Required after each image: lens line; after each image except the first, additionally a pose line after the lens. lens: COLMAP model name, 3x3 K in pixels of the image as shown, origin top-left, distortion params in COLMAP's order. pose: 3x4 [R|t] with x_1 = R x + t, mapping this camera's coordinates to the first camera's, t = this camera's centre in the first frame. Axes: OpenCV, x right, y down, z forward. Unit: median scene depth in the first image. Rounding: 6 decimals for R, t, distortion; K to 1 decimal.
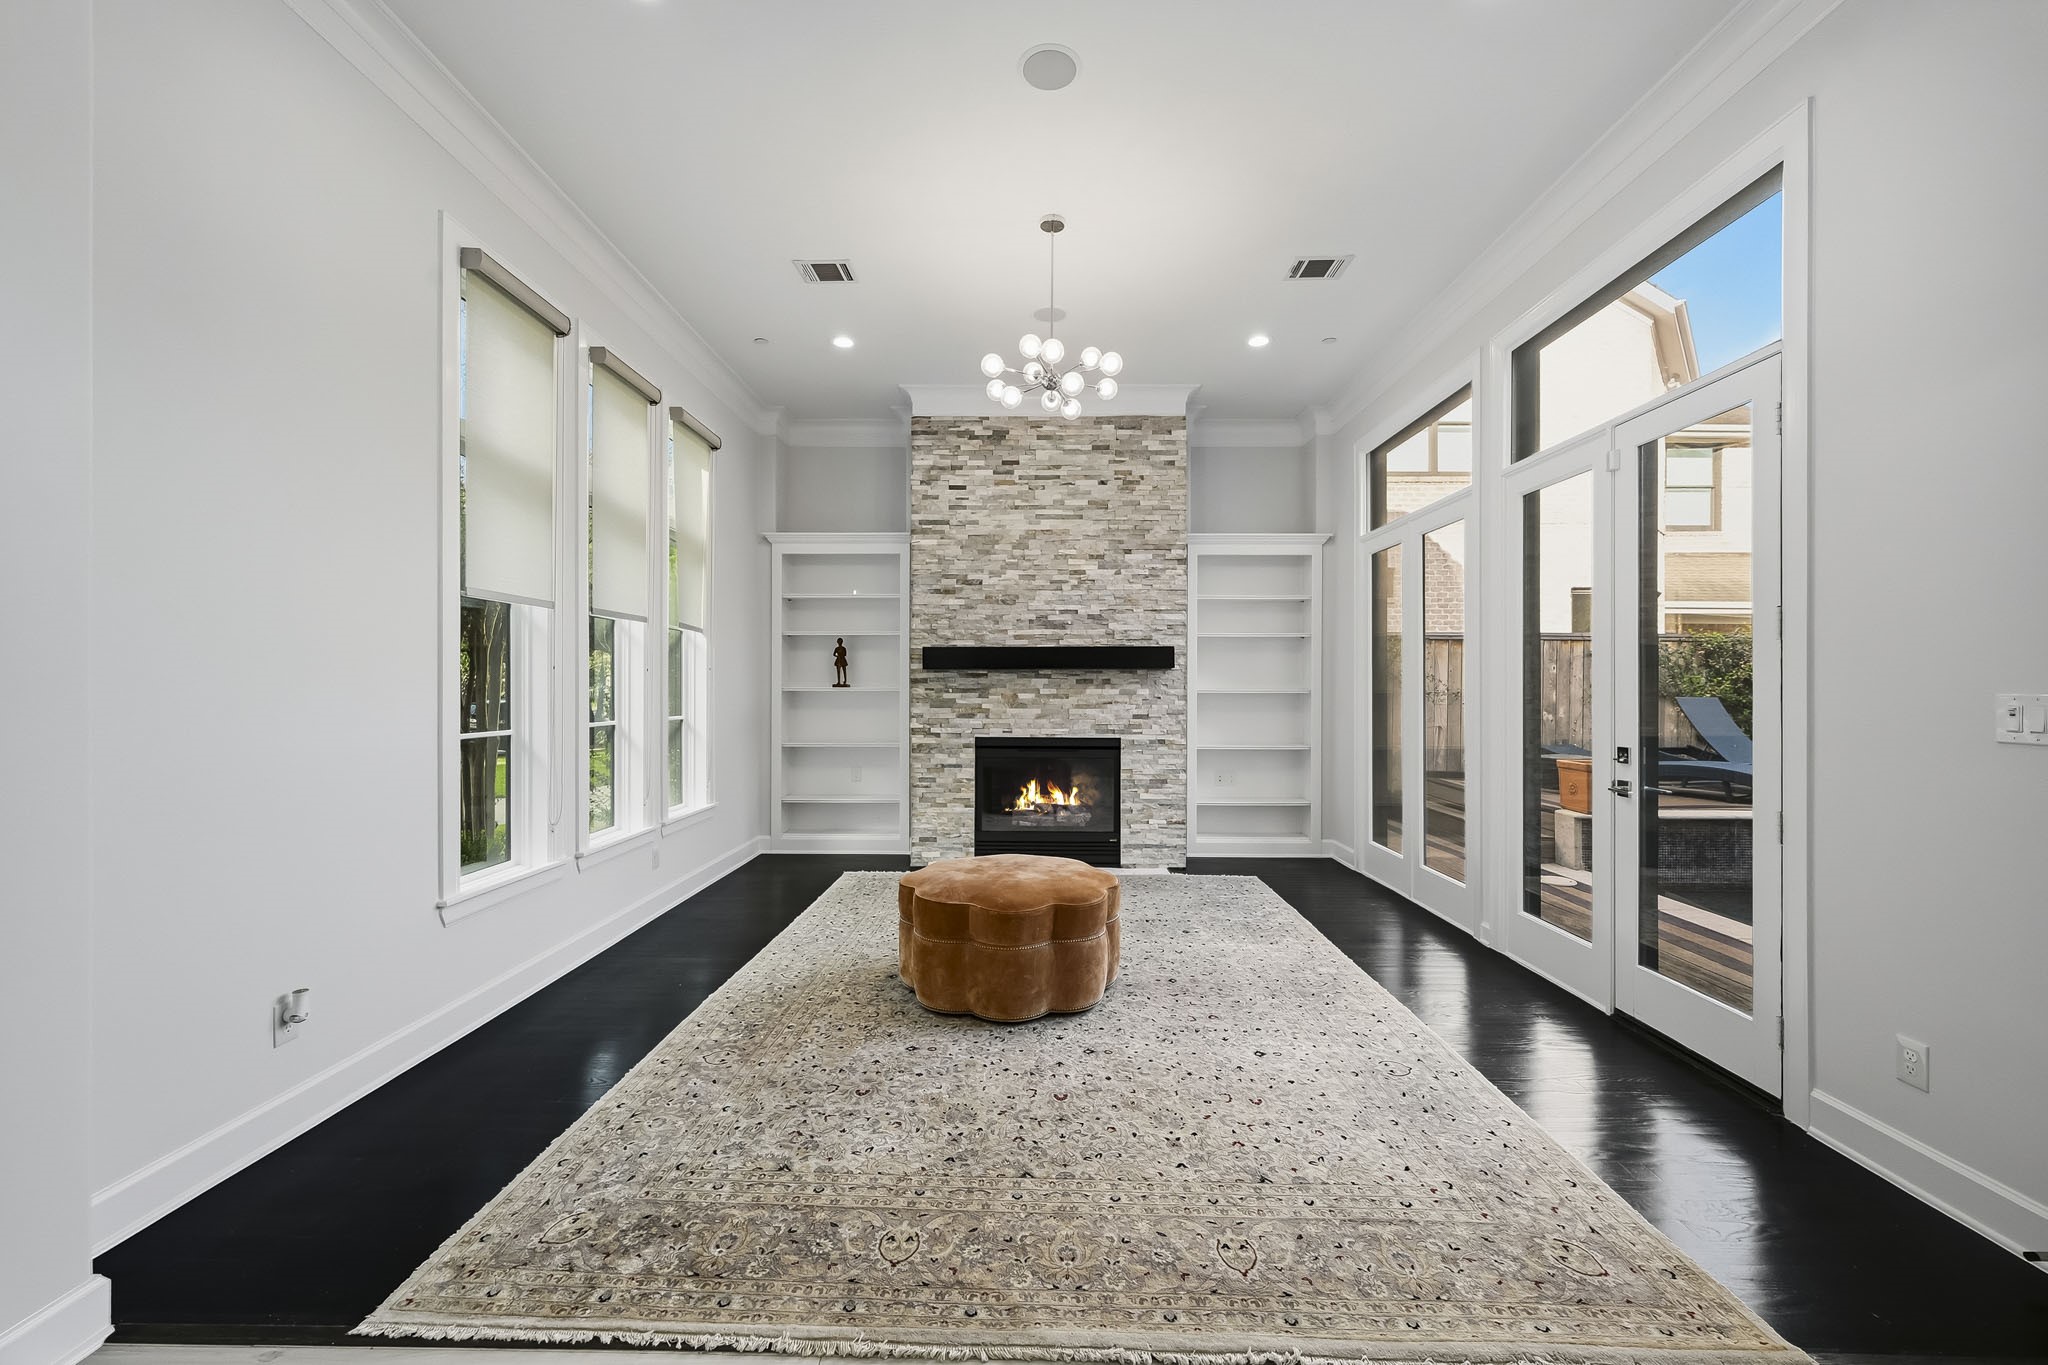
lens RADIAL K [[812.7, 0, 1016.3], [0, 812.7, 683.0], [0, 0, 1]] dist [-0.000916, 0.004157]
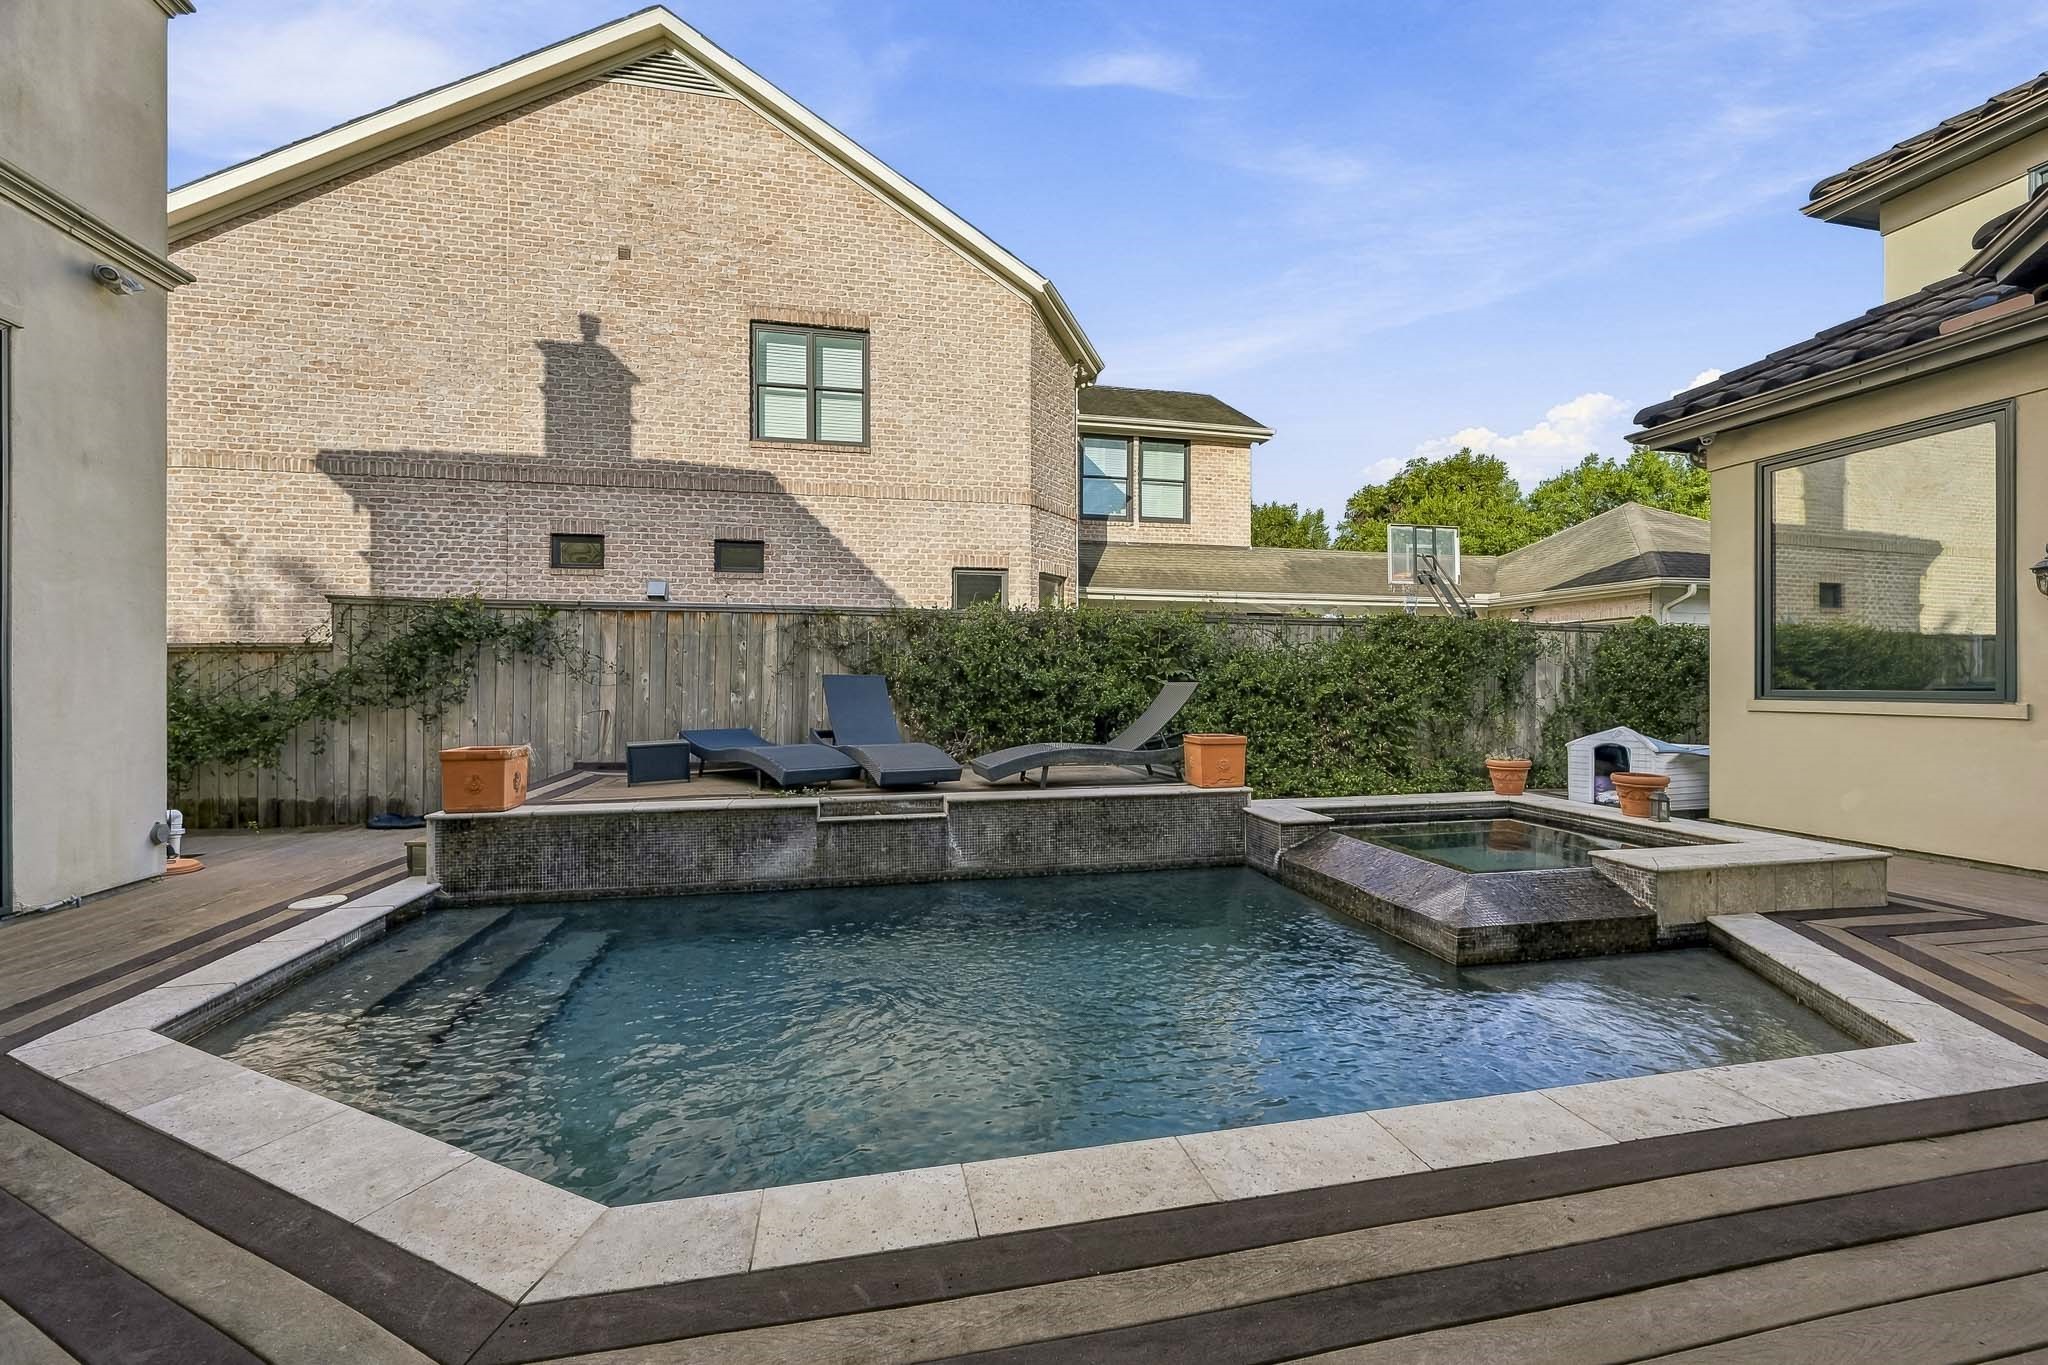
lens RADIAL K [[812.7, 0, 1016.3], [0, 812.7, 683.0], [0, 0, 1]] dist [-0.000916, 0.004157]
pose [[0.976130, -0.003526, 0.217158, 2.184946], [0.002837, 0.999990, 0.003486, 0.061658], [-0.217168, -0.002787, 0.976130, 0.171543]]
